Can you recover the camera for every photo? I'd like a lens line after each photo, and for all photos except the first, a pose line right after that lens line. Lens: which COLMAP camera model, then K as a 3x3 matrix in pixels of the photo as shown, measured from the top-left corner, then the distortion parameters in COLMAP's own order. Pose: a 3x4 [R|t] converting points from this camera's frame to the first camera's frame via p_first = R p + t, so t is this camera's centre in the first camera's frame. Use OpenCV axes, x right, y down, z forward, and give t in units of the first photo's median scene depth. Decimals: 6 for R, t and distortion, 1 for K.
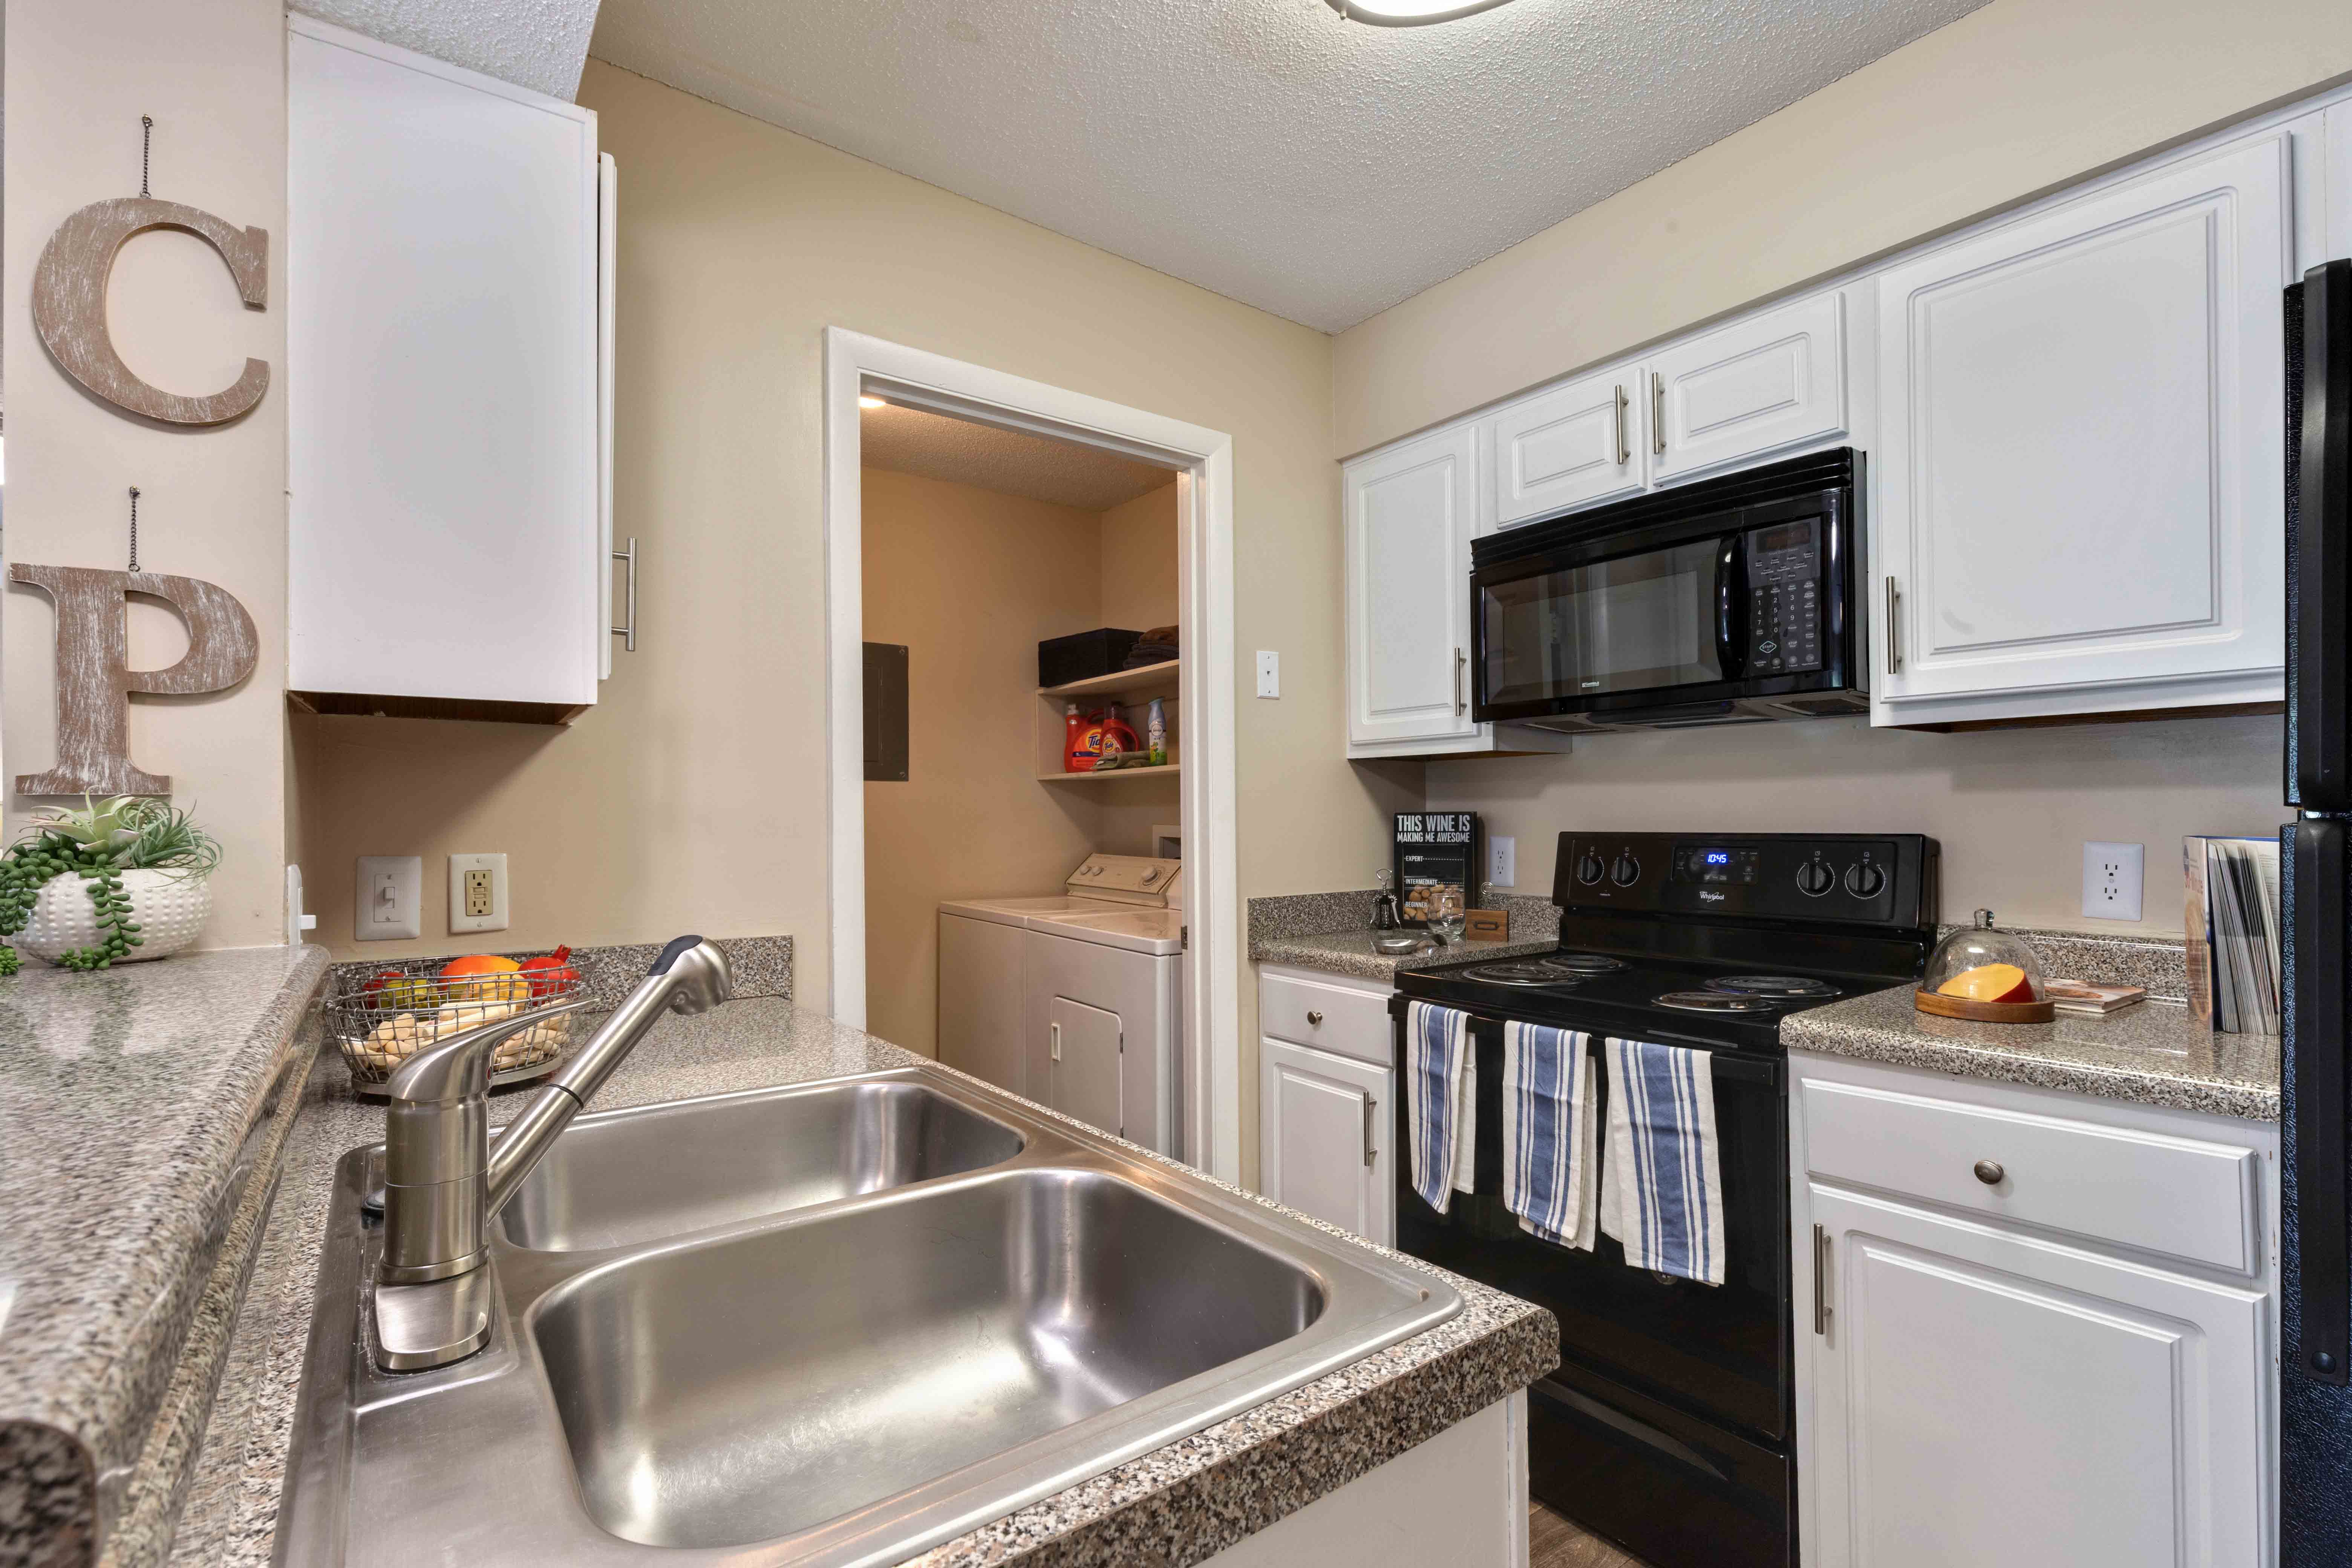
lens RADIAL K [[1067.9, 0, 1197.0], [0, 1067.9, 811.1], [0, 0, 1]] dist [0.000735, 0.000494]
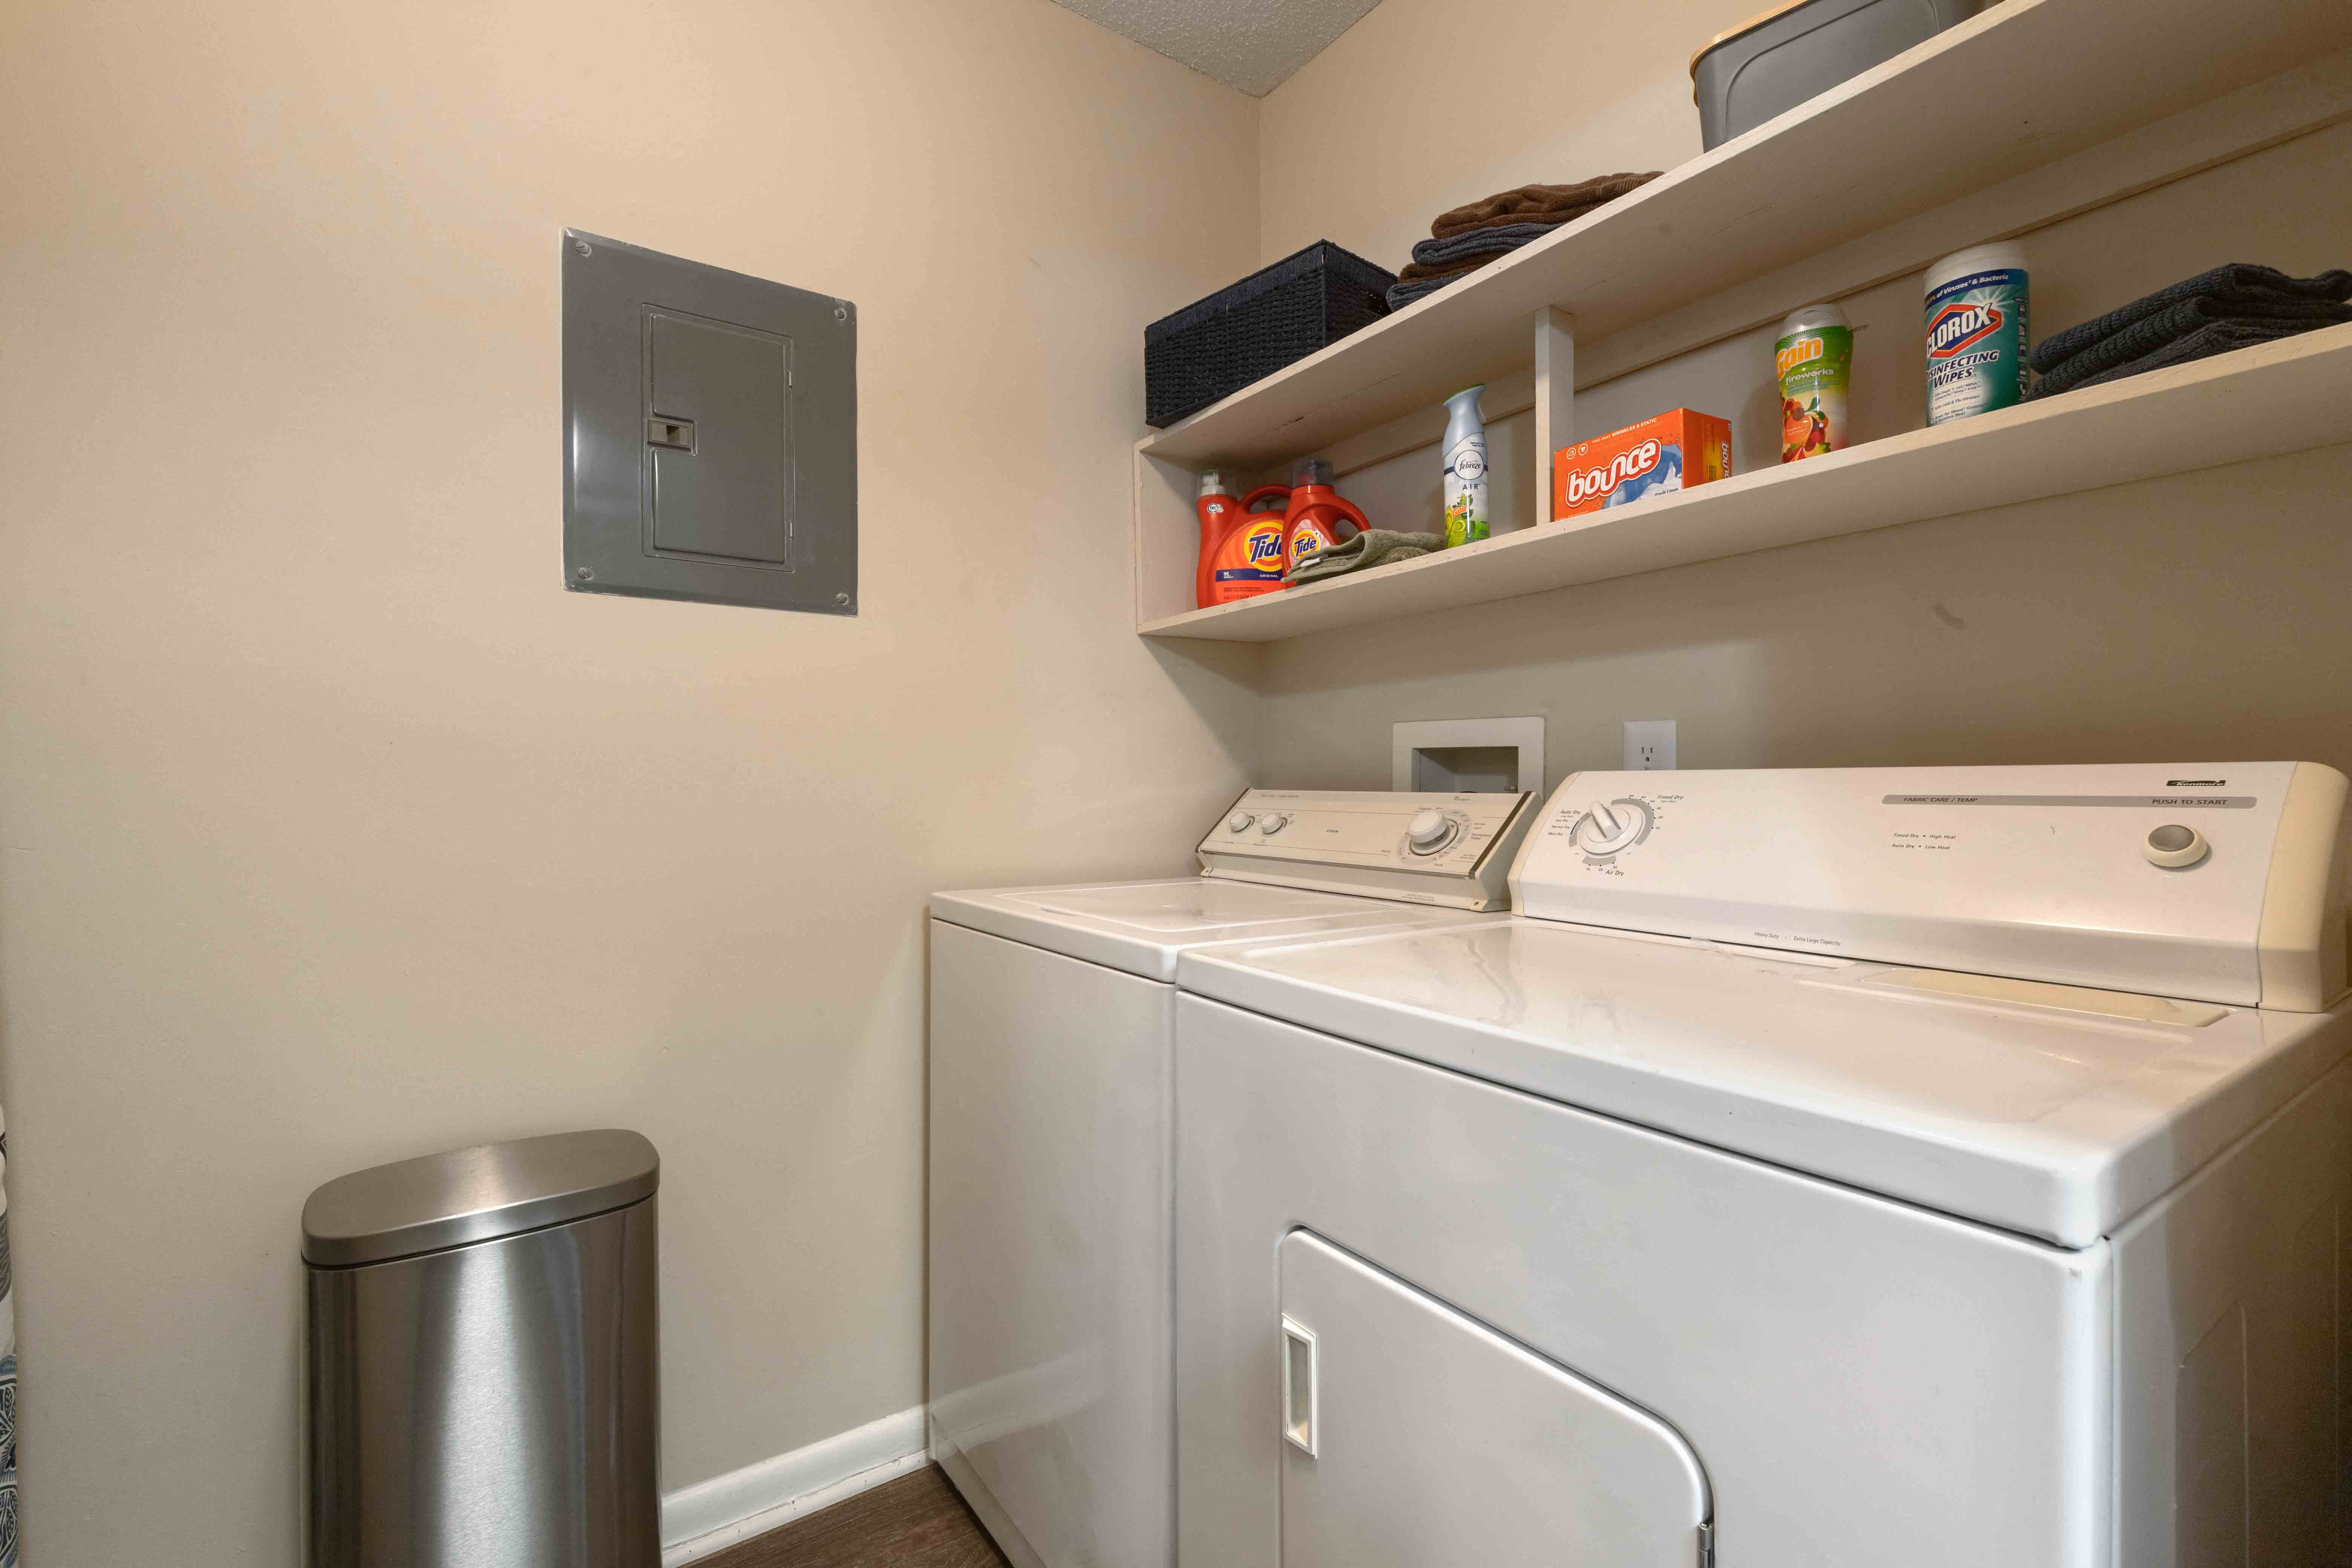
lens RADIAL K [[1067.9, 0, 1185.9], [0, 1067.9, 785.8], [0, 0, 1]] dist [0.000735, 0.000494]
pose [[0.999643, 0.000129, -0.026733, -0.200261], [-0.000028, 0.999993, 0.003791, 0.063914], [0.026733, -0.003789, 0.999635, 0.911004]]
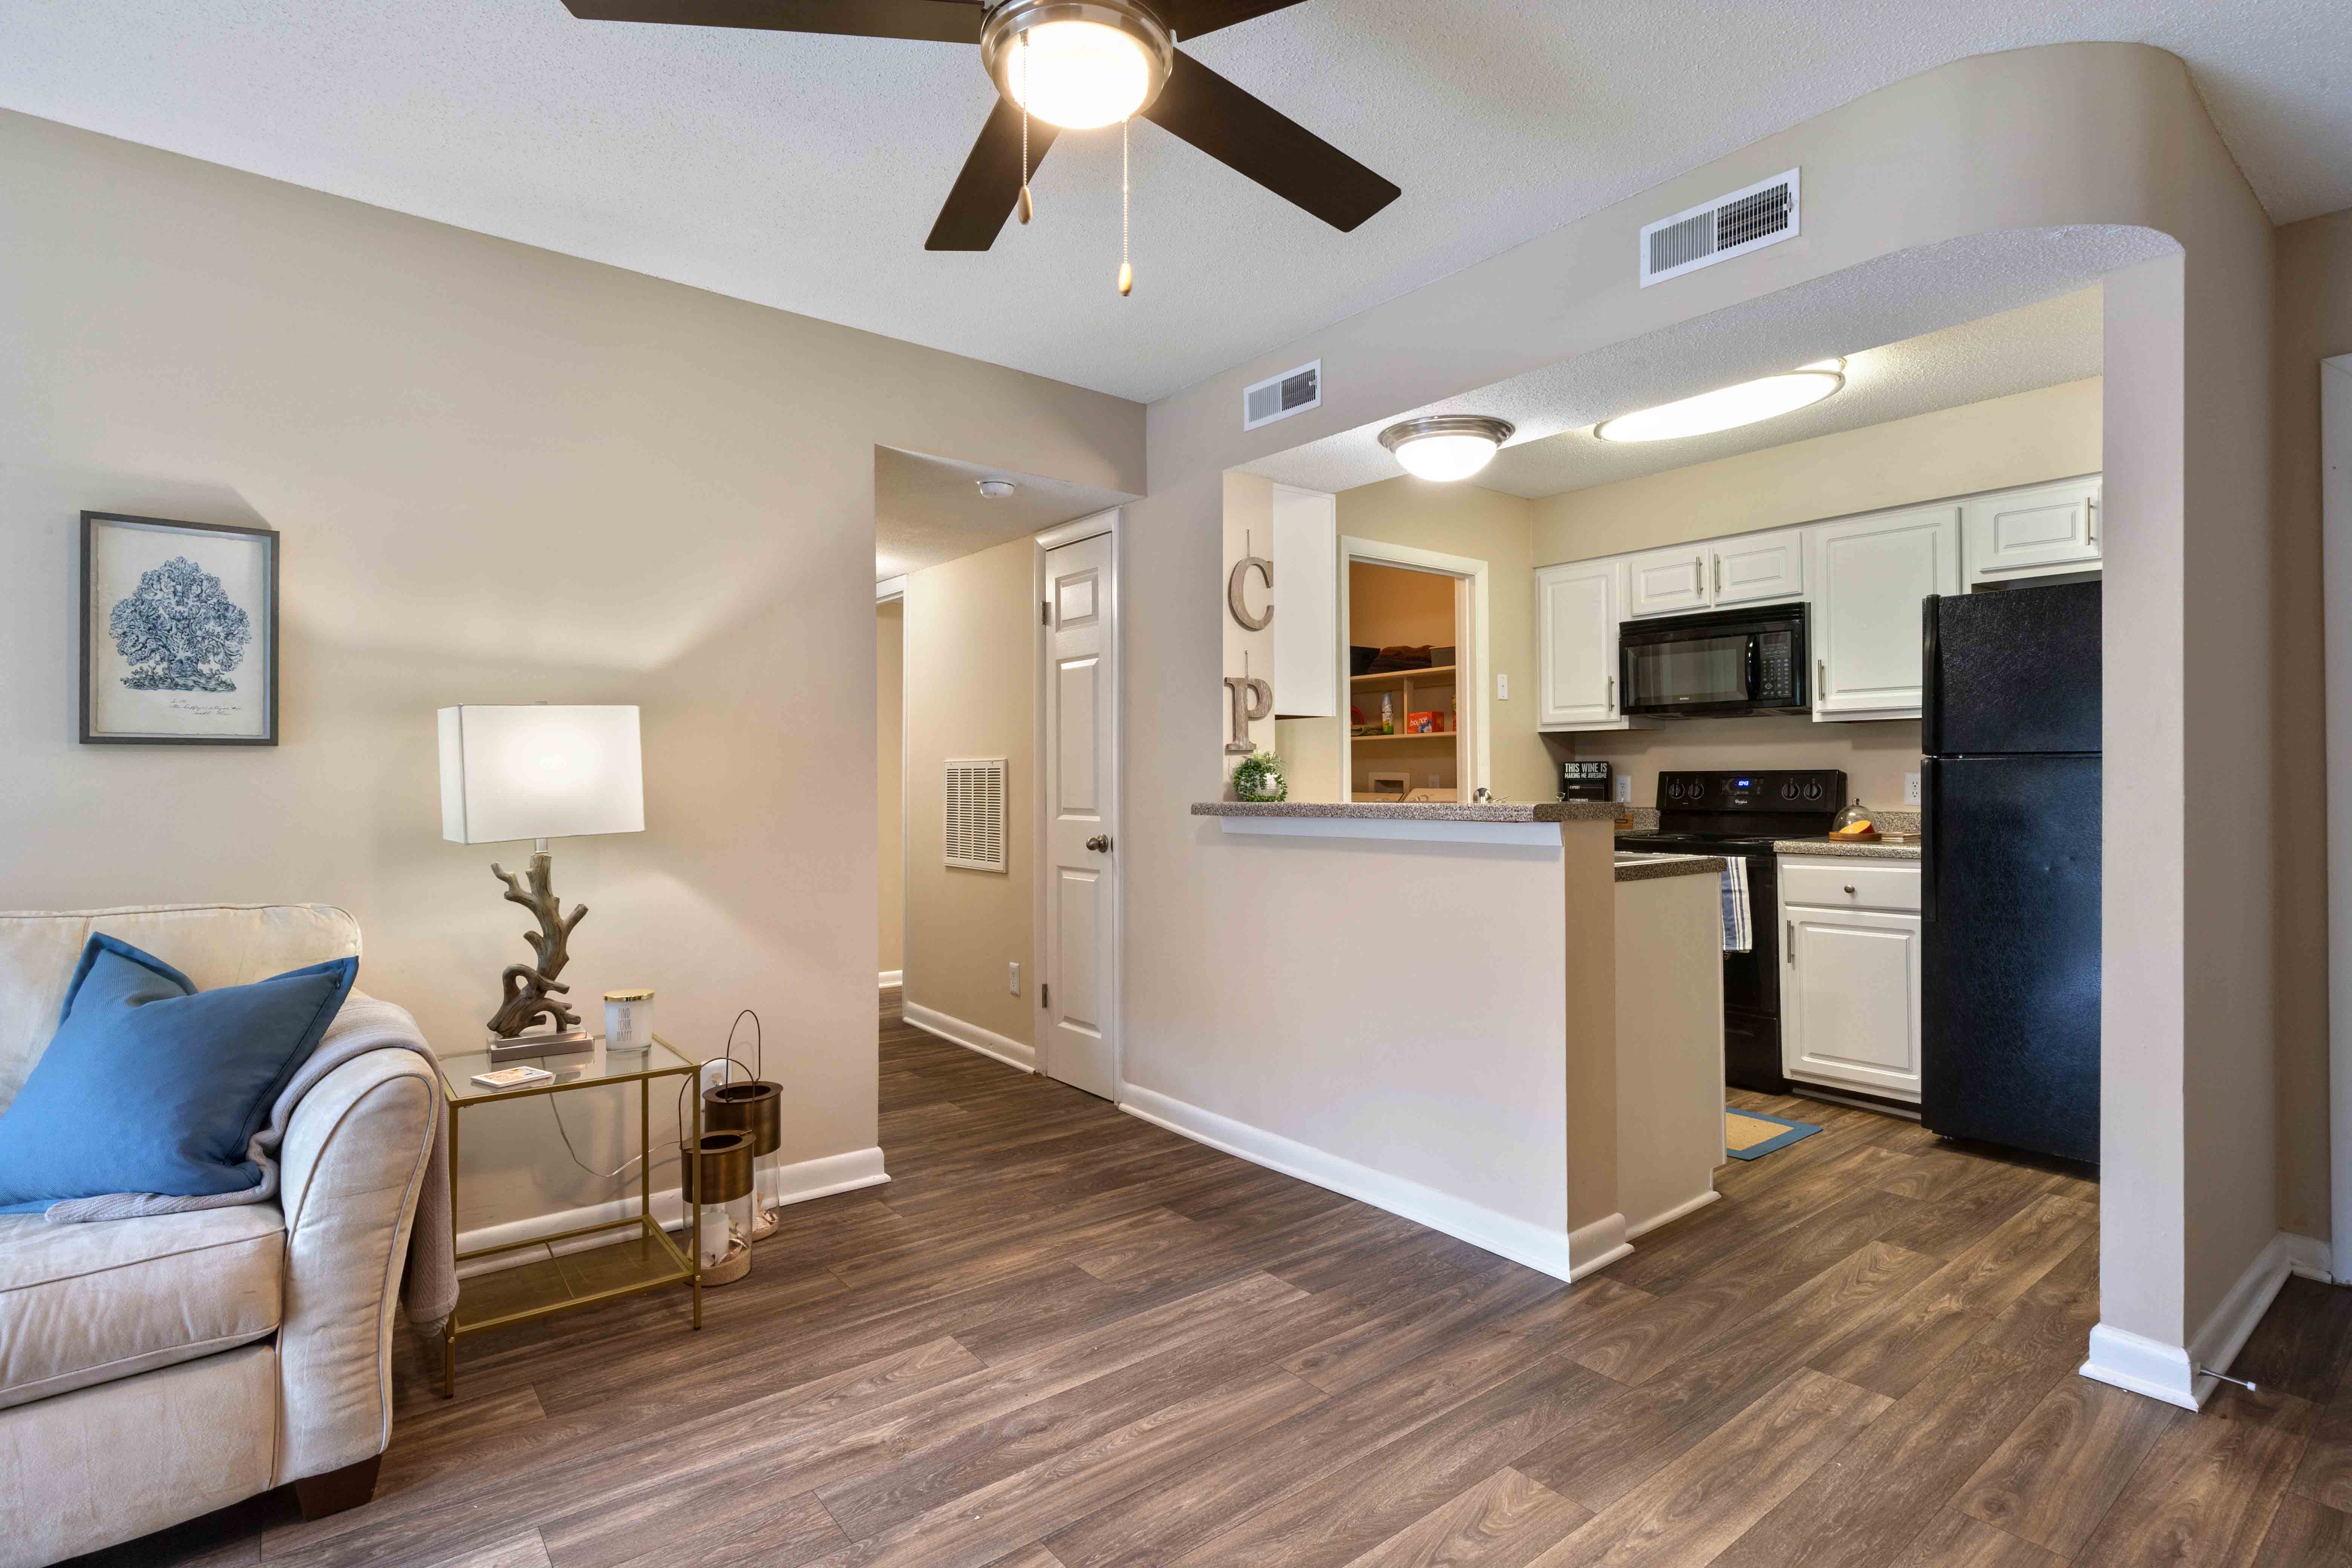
lens RADIAL K [[1149.7, 0, 1174.4], [0, 1149.7, 770.9], [0, 0, 1]] dist [-0.001479, -0.000386]
pose [[0.999835, 0.000087, 0.018176, -0.590085], [-0.000054, 0.999998, -0.001835, 0.023403], [-0.018176, 0.001833, 0.999833, -1.083485]]
